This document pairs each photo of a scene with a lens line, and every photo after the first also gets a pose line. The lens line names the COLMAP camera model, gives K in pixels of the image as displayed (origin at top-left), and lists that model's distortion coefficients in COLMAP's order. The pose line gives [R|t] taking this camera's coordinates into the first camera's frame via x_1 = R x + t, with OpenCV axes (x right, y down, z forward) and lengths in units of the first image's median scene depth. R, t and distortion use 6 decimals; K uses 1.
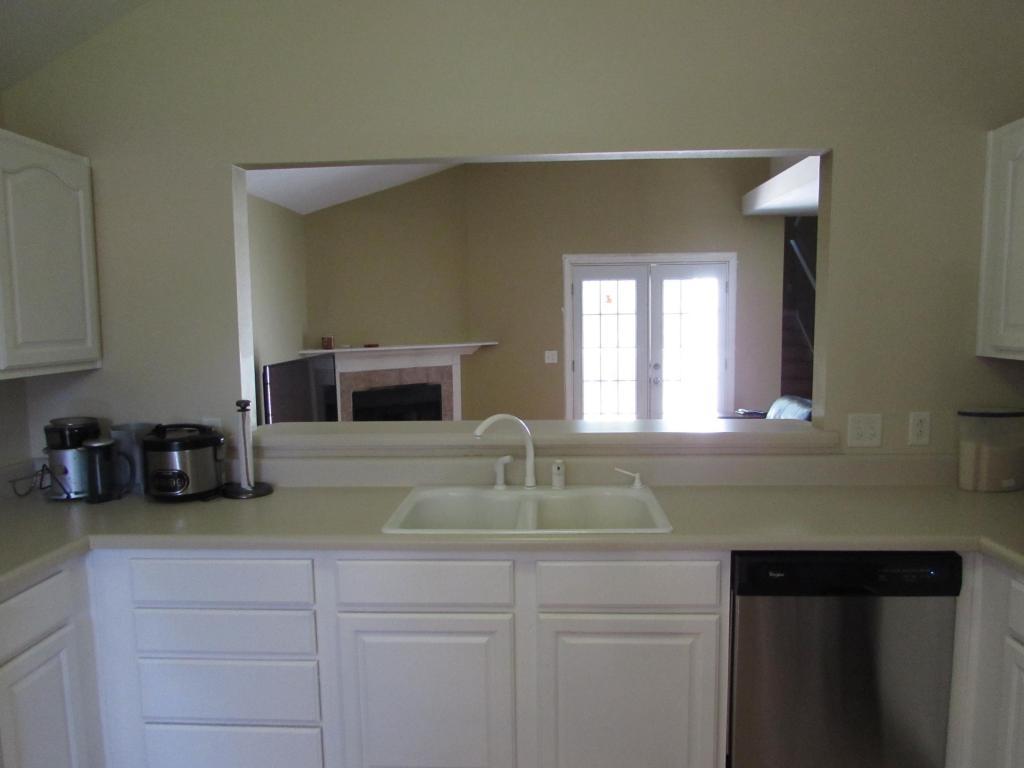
lens RADIAL K [[724.9, 0, 508.8], [0, 724.9, 389.0], [0, 0, 1]] dist [-0.023878, 0.003890]
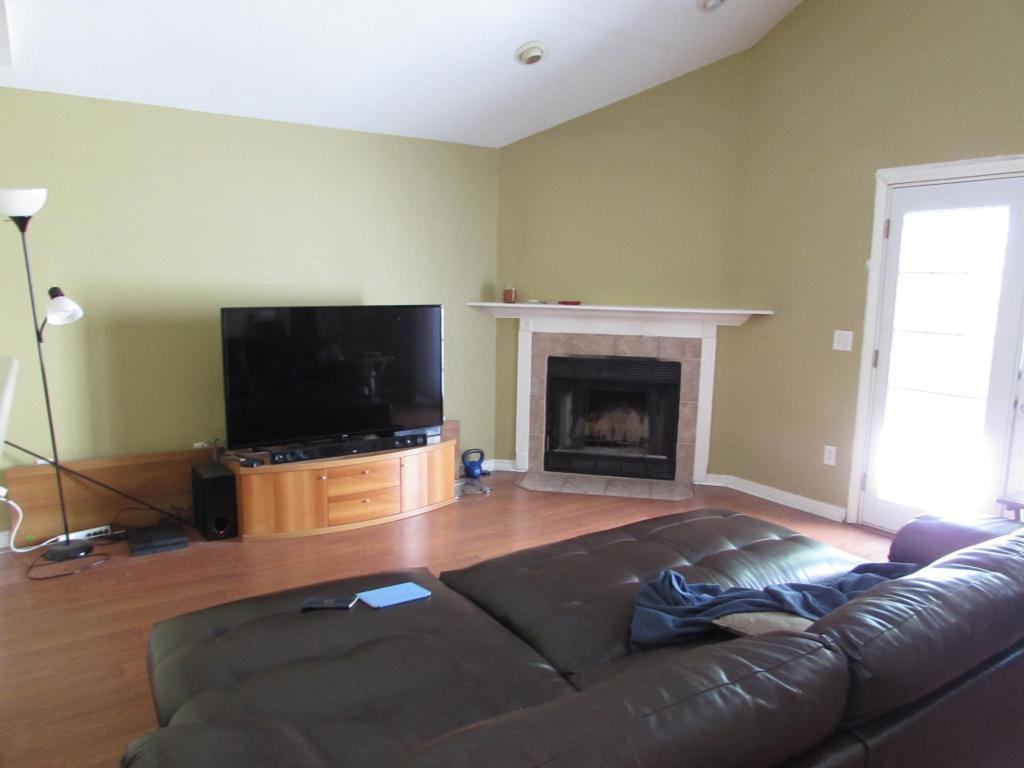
lens RADIAL K [[724.9, 0, 508.8], [0, 724.9, 389.0], [0, 0, 1]] dist [-0.023878, 0.003890]
pose [[0.588342, 0.148464, -0.794866, 1.058997], [-0.108474, 0.988606, 0.104360, -0.100986], [0.801304, 0.024823, 0.597743, 1.117686]]
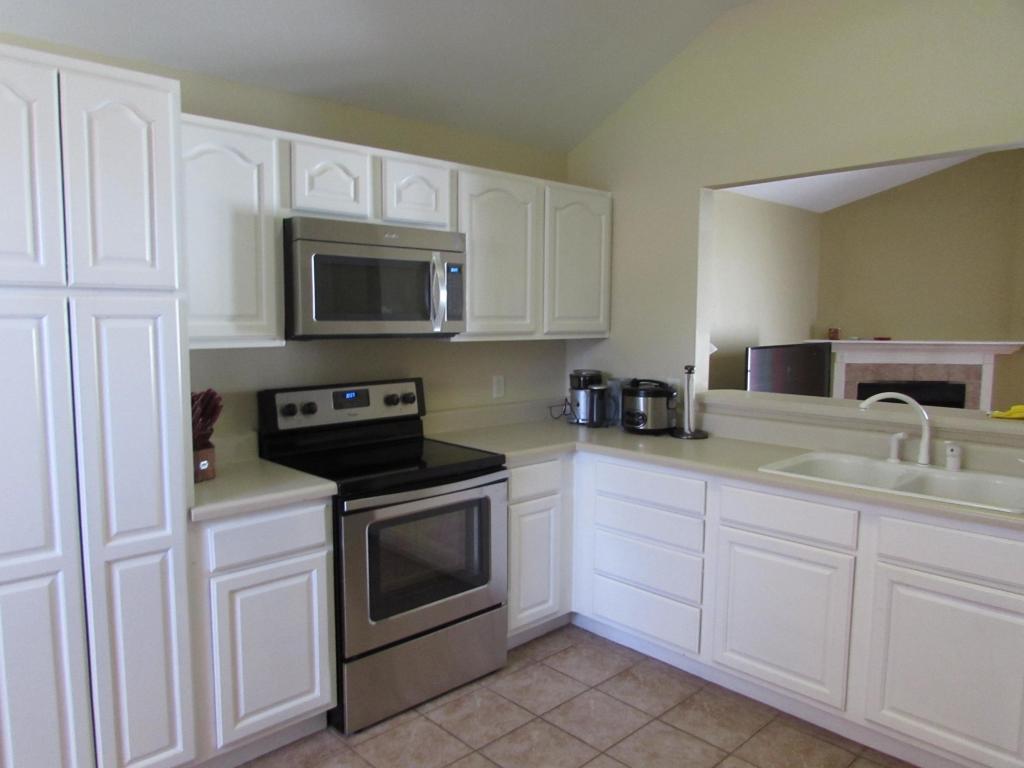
lens RADIAL K [[724.9, 0, 508.8], [0, 724.9, 389.0], [0, 0, 1]] dist [-0.023878, 0.003890]
pose [[0.724639, 0.089867, -0.683244, 0.300766], [-0.085381, 0.995529, 0.040388, 0.033124], [0.683819, 0.029070, 0.729072, -0.196659]]
